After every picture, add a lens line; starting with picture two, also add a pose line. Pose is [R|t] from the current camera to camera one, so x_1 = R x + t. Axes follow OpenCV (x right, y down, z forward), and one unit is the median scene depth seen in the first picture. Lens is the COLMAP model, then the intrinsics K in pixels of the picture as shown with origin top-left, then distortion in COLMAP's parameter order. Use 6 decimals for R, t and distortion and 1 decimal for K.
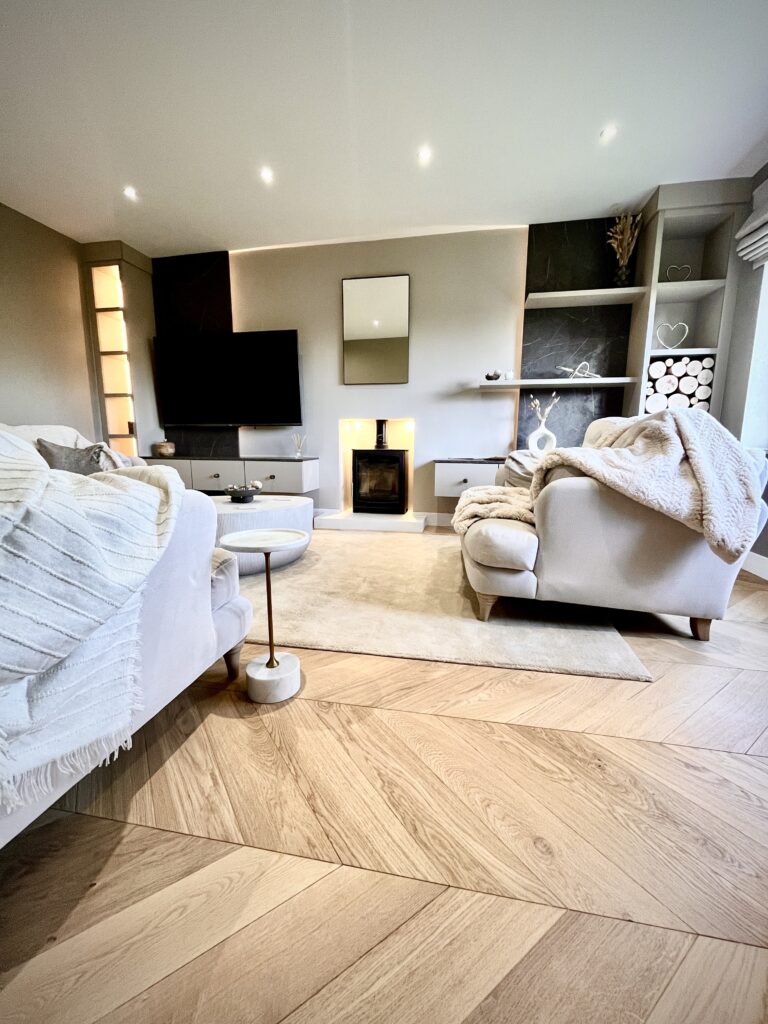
lens RADIAL K [[412.0, 0, 391.9], [0, 412.0, 511.6], [0, 0, 1]] dist [-0.002718, -0.000251]
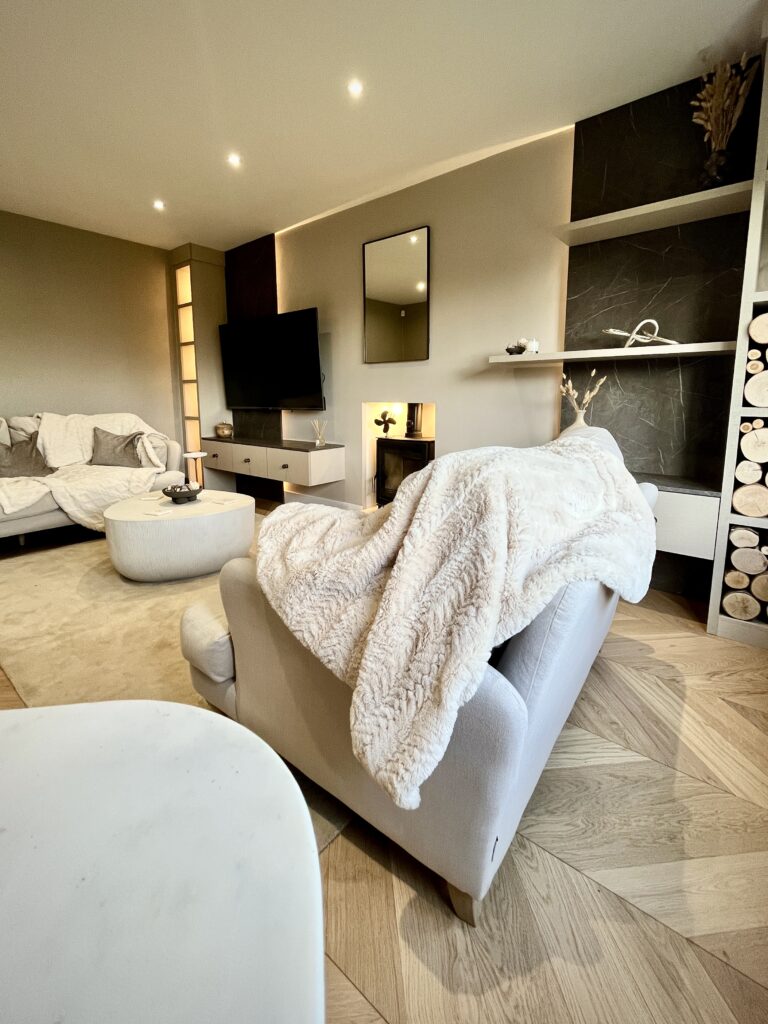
lens RADIAL K [[453.3, 0, 386.0], [0, 453.3, 467.2], [0, 0, 1]] dist [-0.018079, -0.000051]
pose [[0.877719, 0.069472, -0.474113, 0.396129], [-0.081321, 0.996678, -0.004503, -0.095759], [0.472225, 0.042508, 0.880453, 0.207743]]
